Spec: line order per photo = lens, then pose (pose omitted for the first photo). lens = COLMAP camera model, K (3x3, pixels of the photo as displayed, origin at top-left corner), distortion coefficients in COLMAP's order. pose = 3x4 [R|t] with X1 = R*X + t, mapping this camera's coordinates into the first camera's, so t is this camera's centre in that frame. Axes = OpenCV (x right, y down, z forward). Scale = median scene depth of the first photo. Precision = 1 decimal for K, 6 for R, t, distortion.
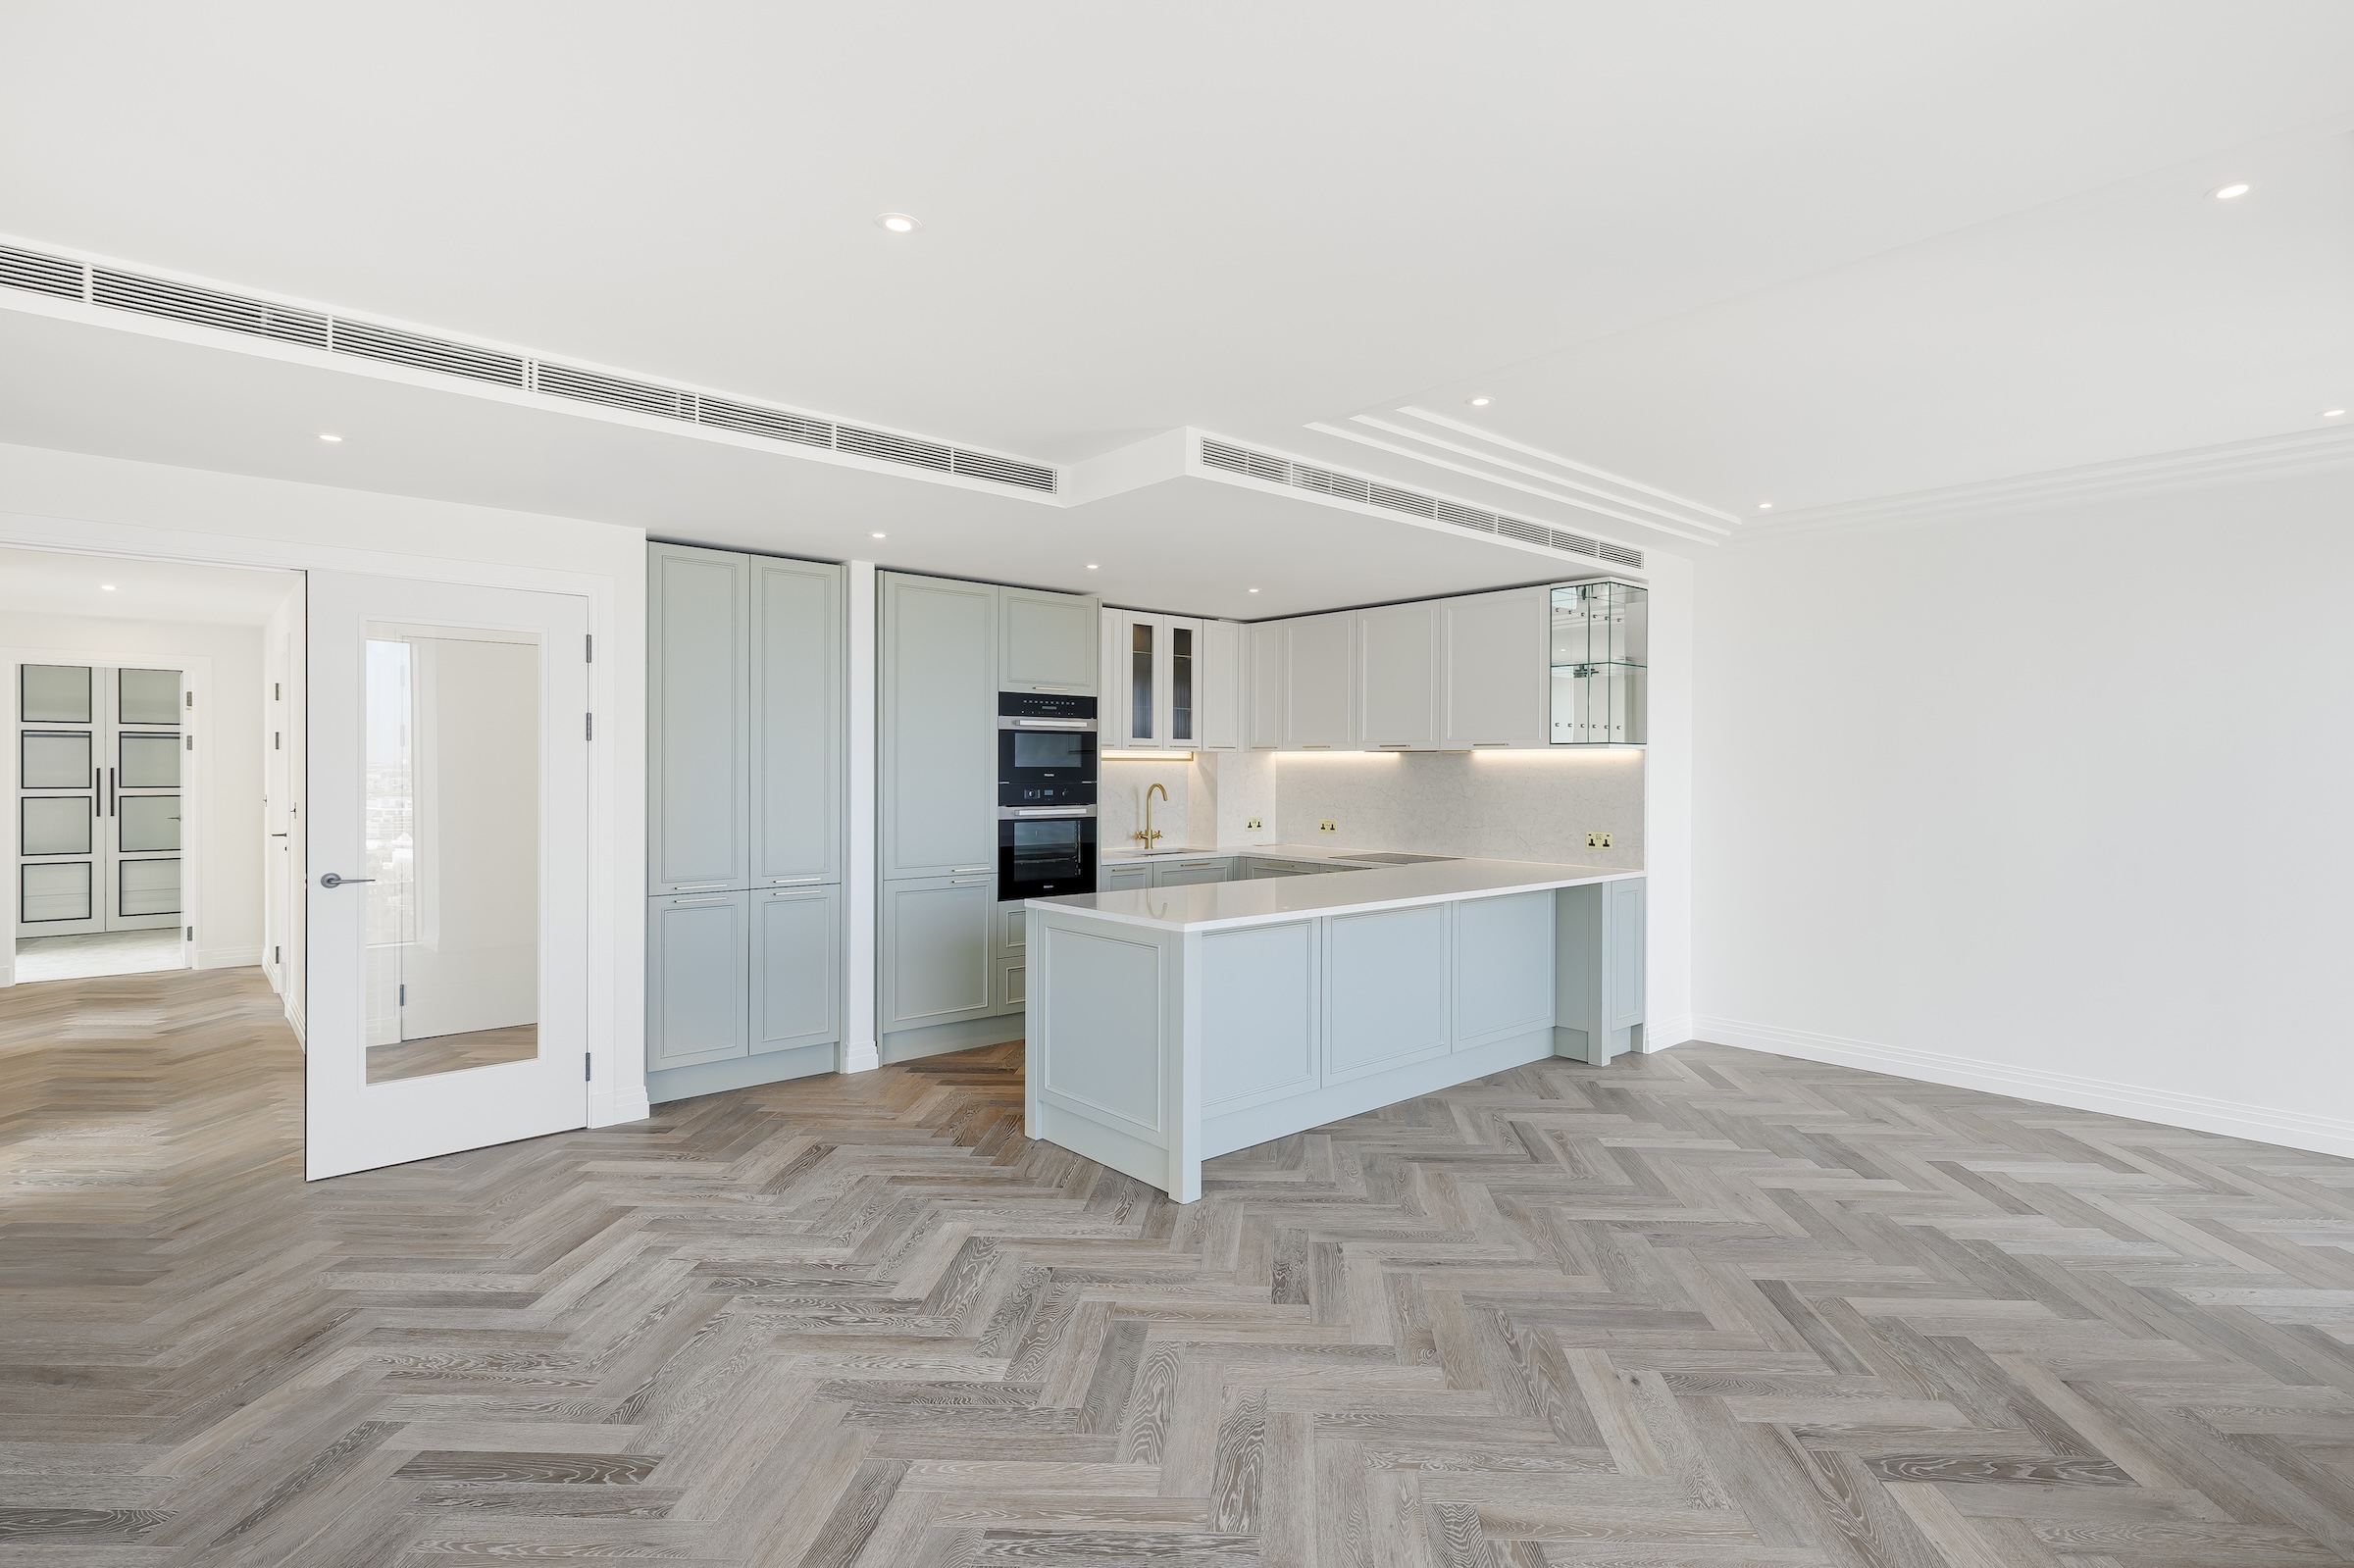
lens RADIAL K [[1127.4, 0, 1222.9], [0, 1127.4, 781.6], [0, 0, 1]] dist [0.005738, -0.000031]
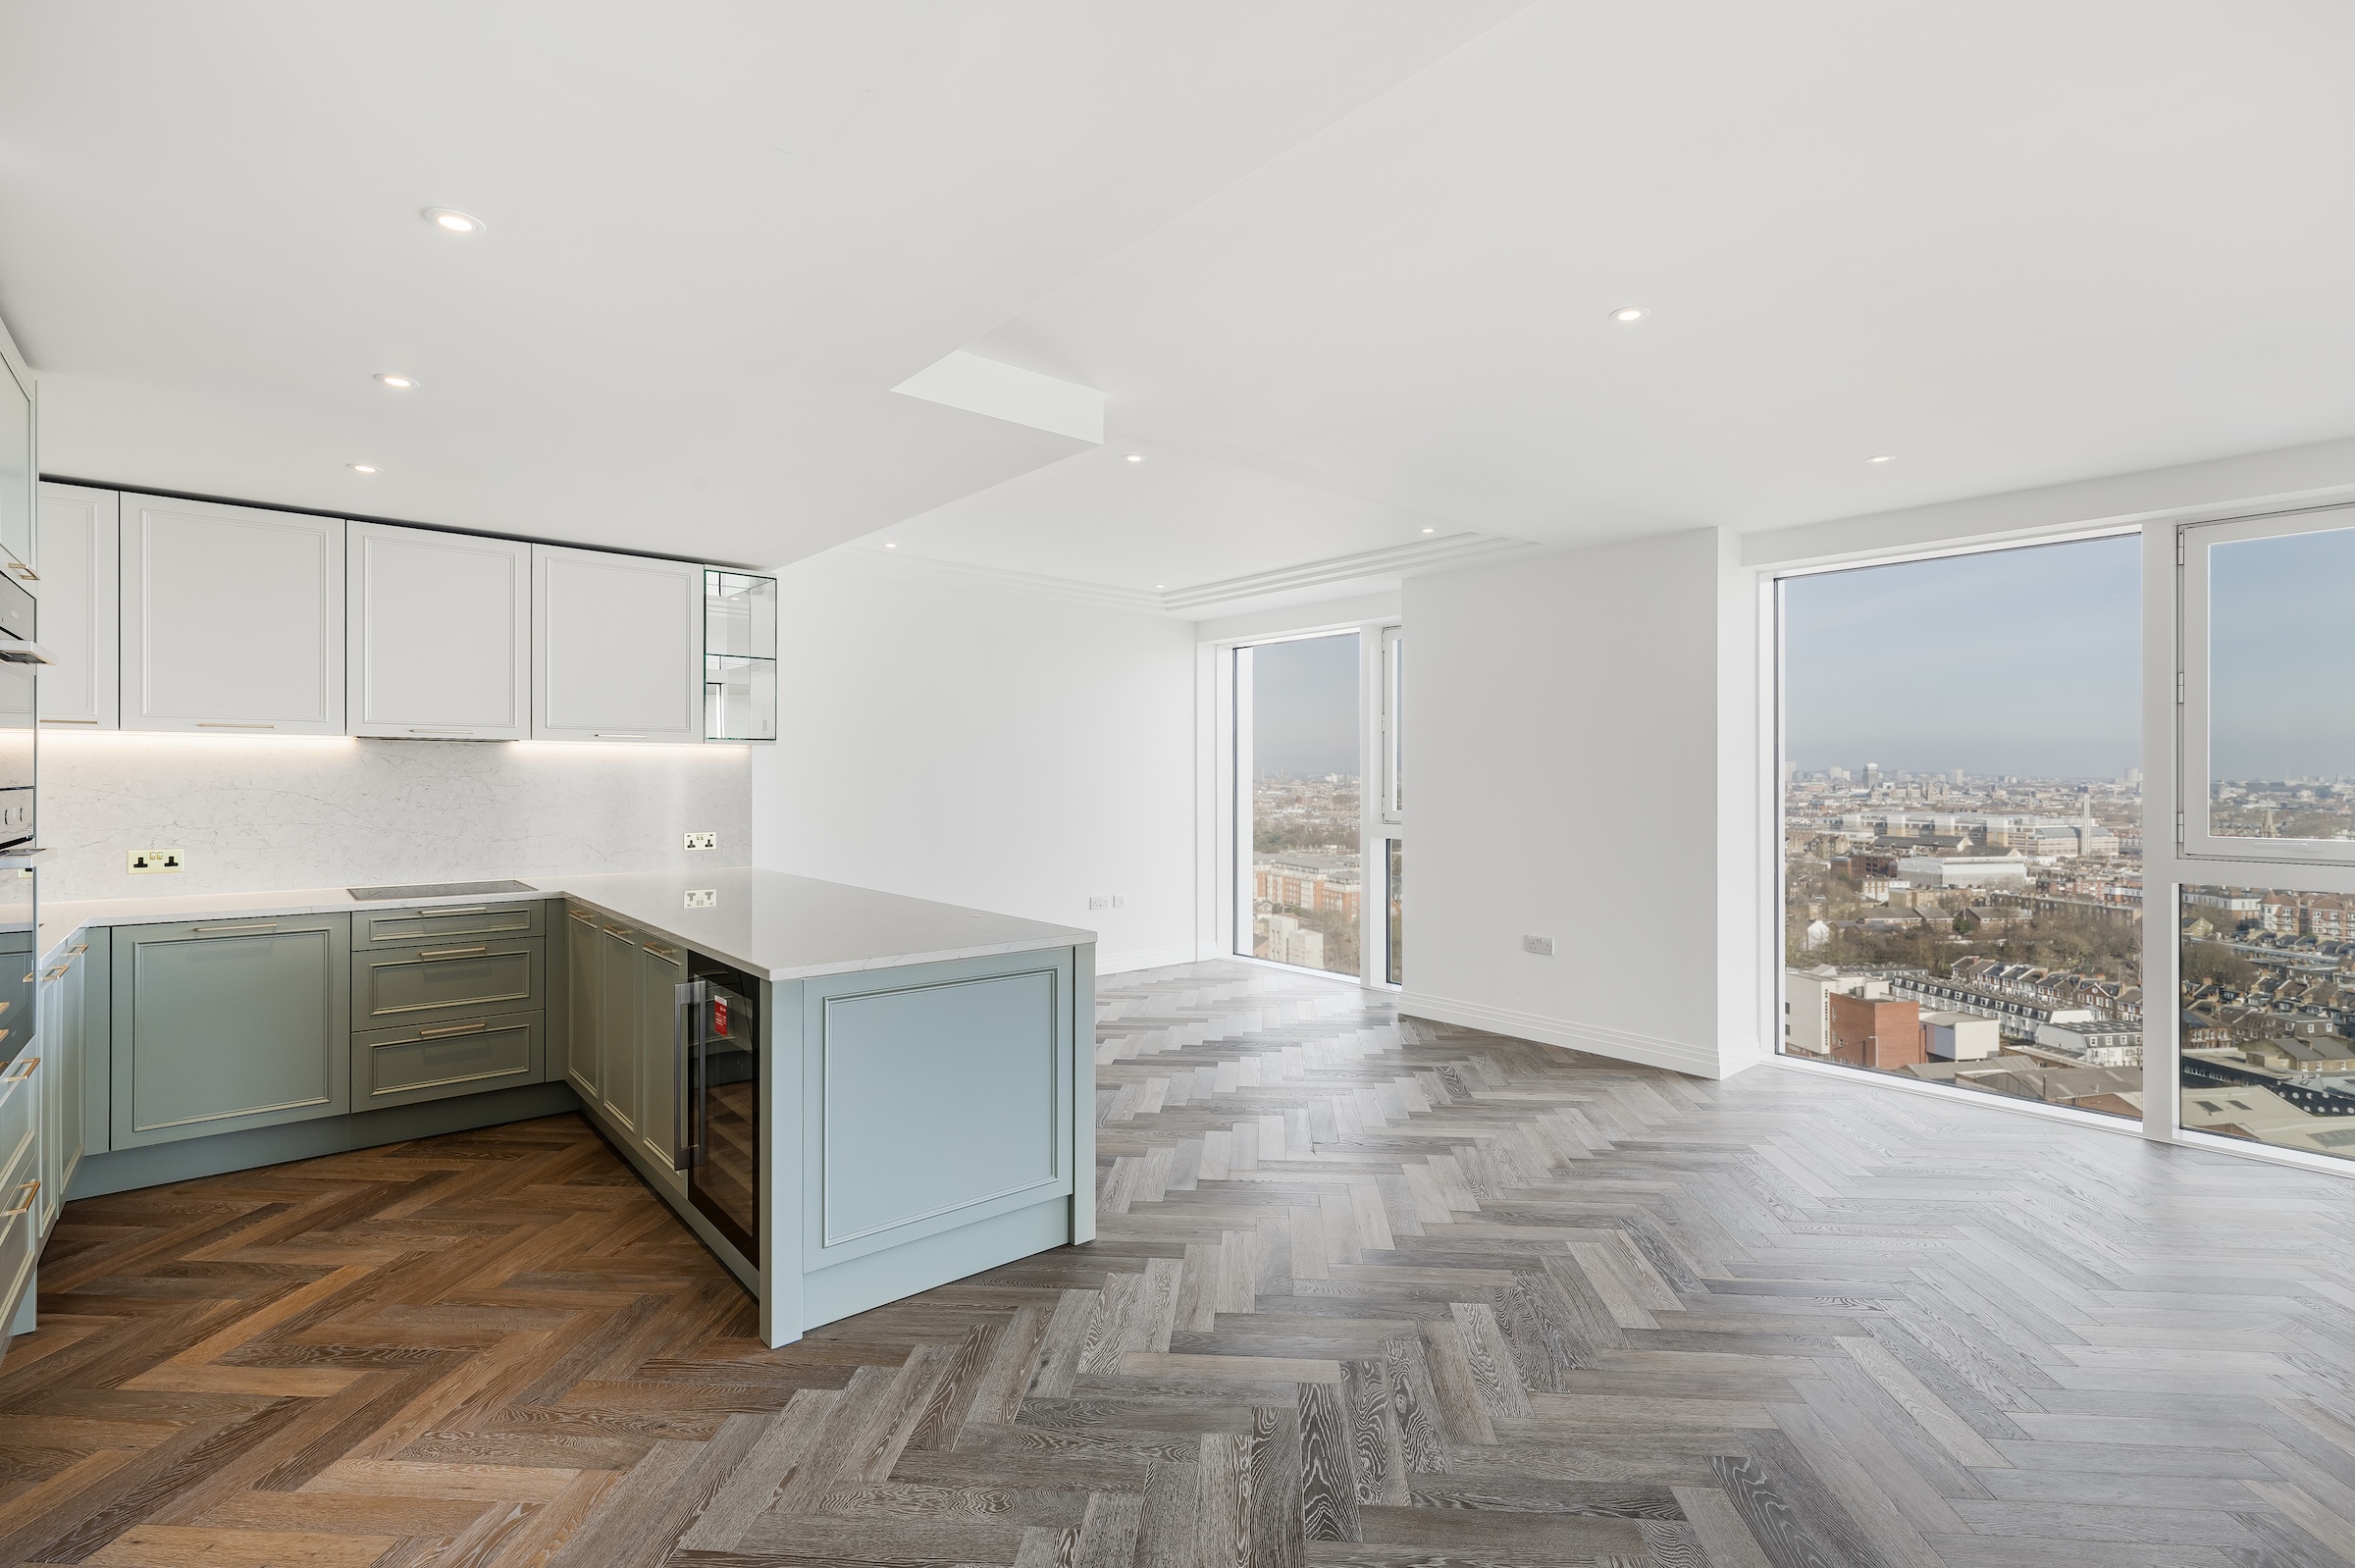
lens RADIAL K [[1116.0, 0, 1177.5], [0, 1116.0, 784.0], [0, 0, 1]] dist [0.005286, -0.000082]
pose [[0.028078, -0.010542, 0.999550, -0.793615], [0.008117, 0.999914, 0.010318, -0.003056], [-0.999573, 0.007824, 0.028161, 0.766320]]
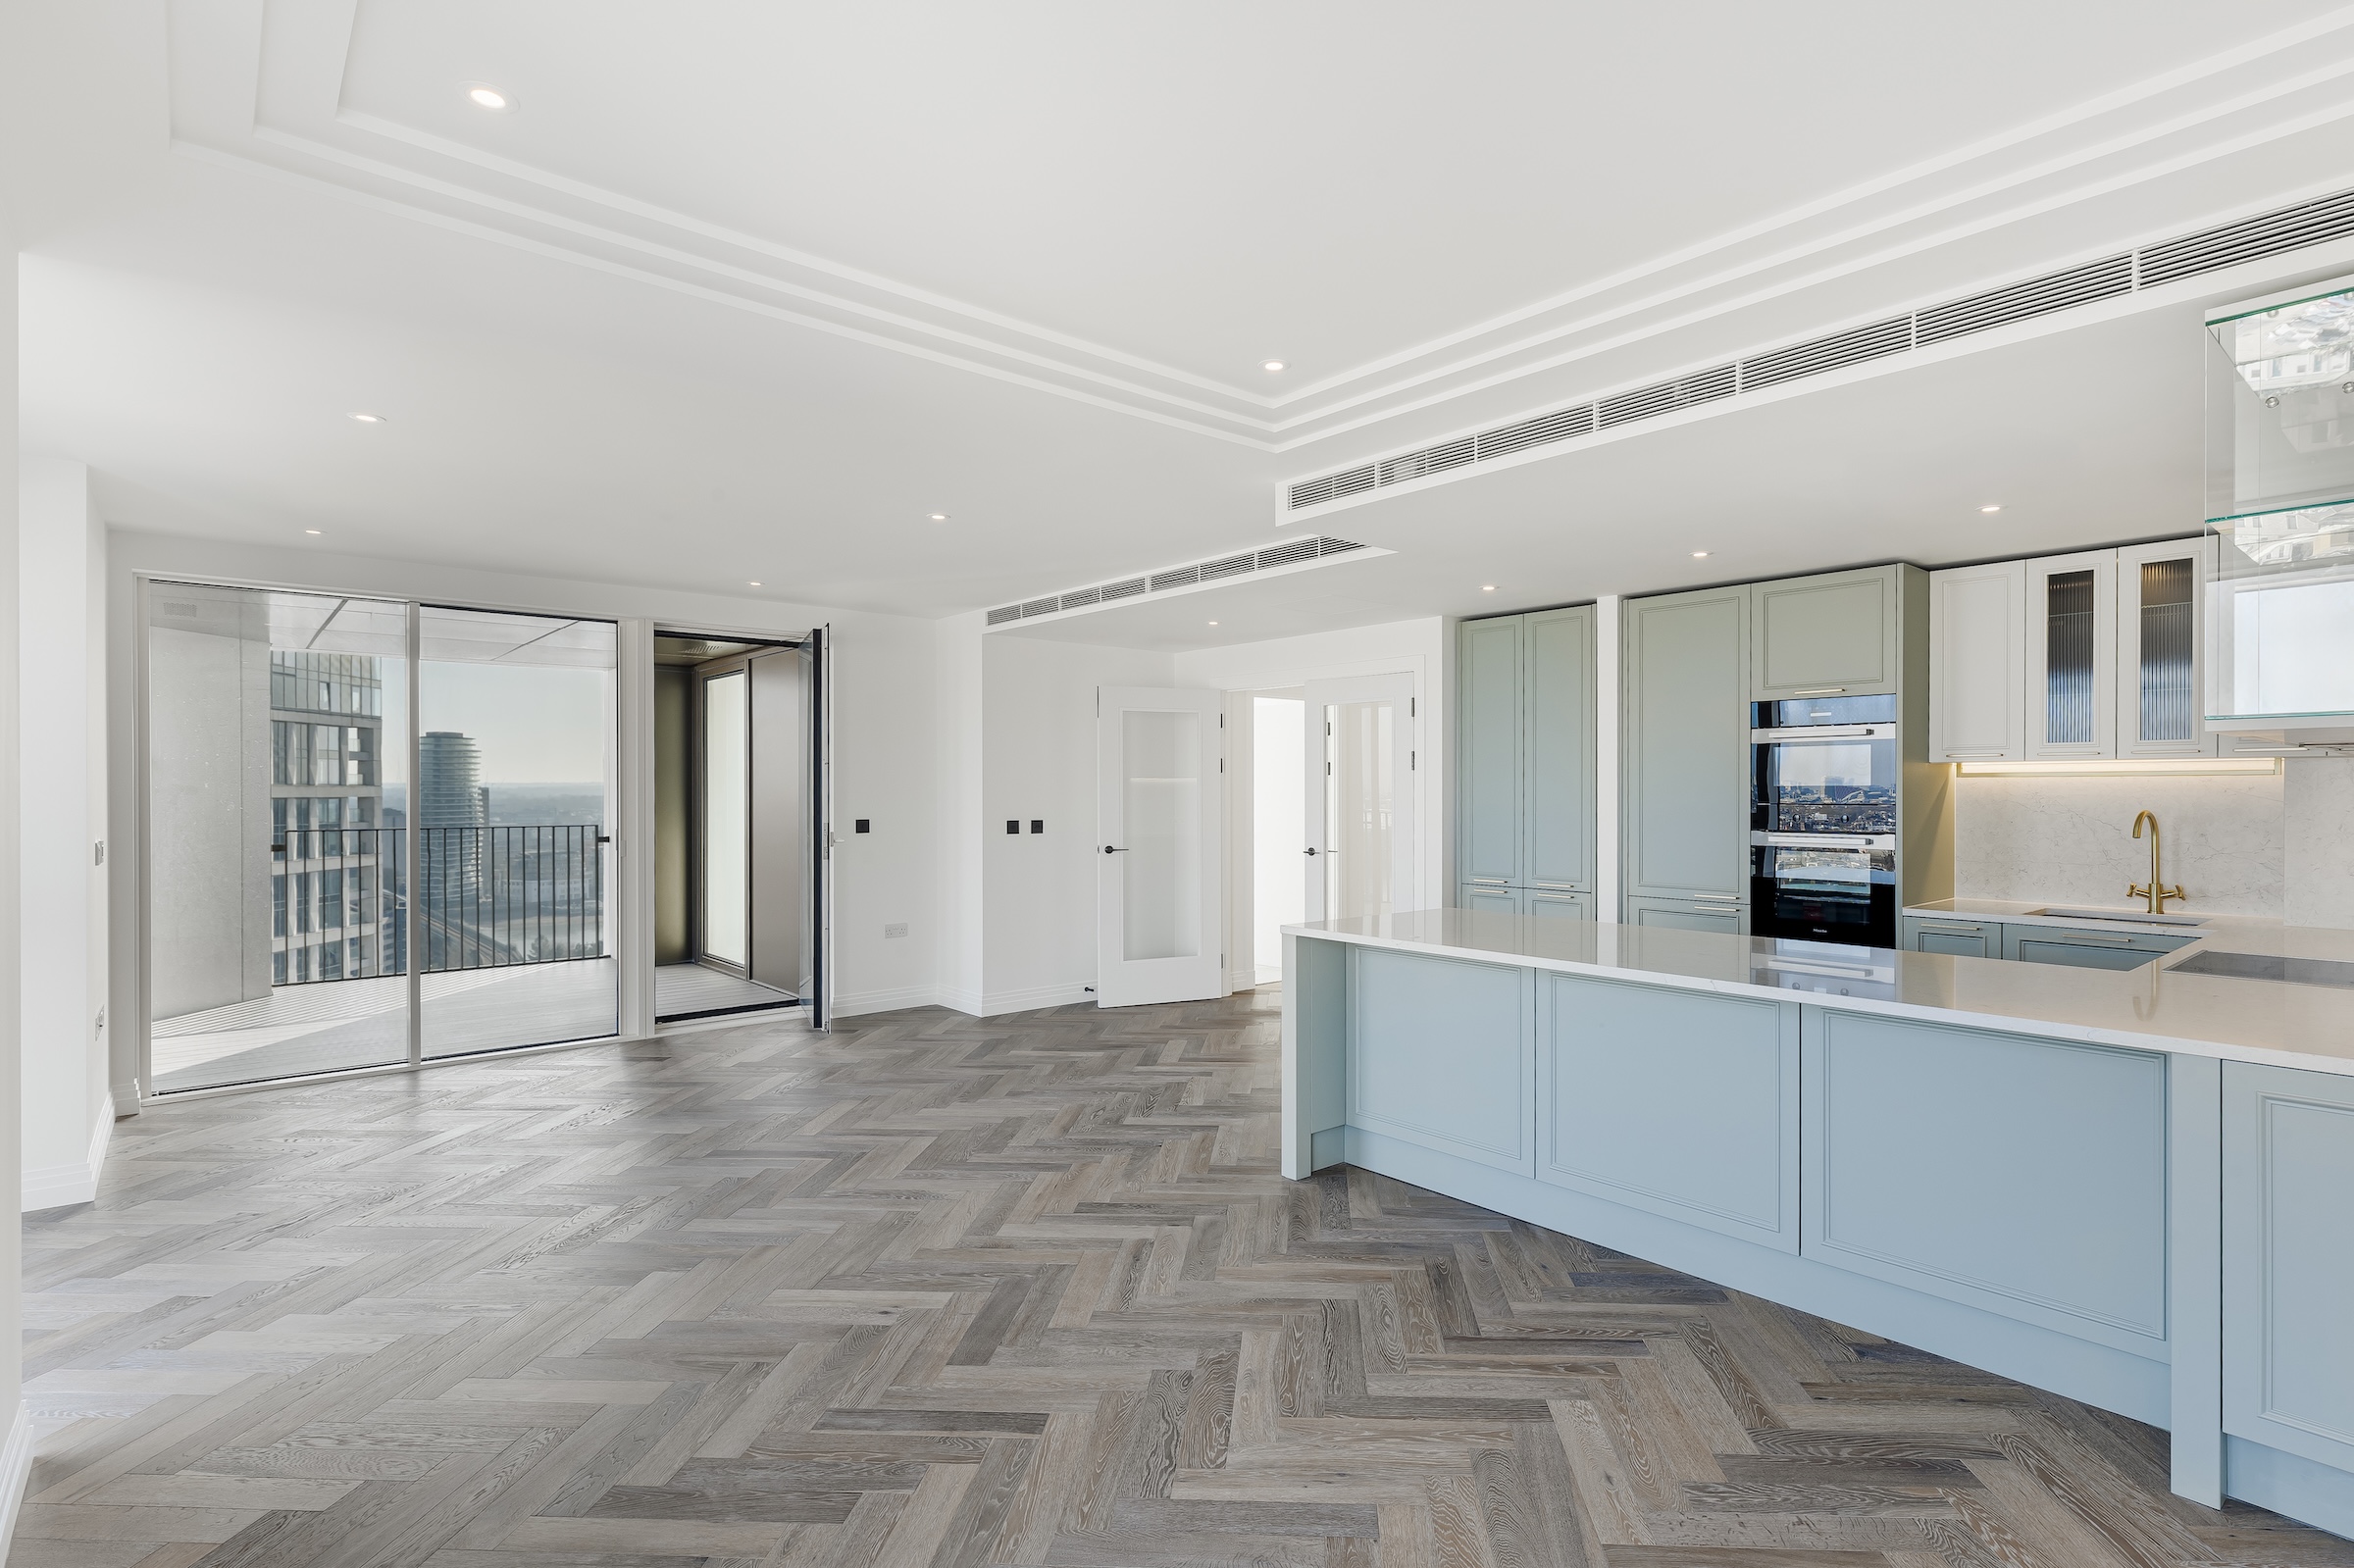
lens RADIAL K [[1128.9, 0, 1297.6], [0, 1128.9, 790.7], [0, 0, 1]] dist [0.002654, 0.000049]
pose [[0.046130, -0.003281, -0.998930, 0.918482], [-0.012405, 0.999916, -0.003857, -0.002075], [0.998858, 0.012570, 0.046086, 0.812384]]
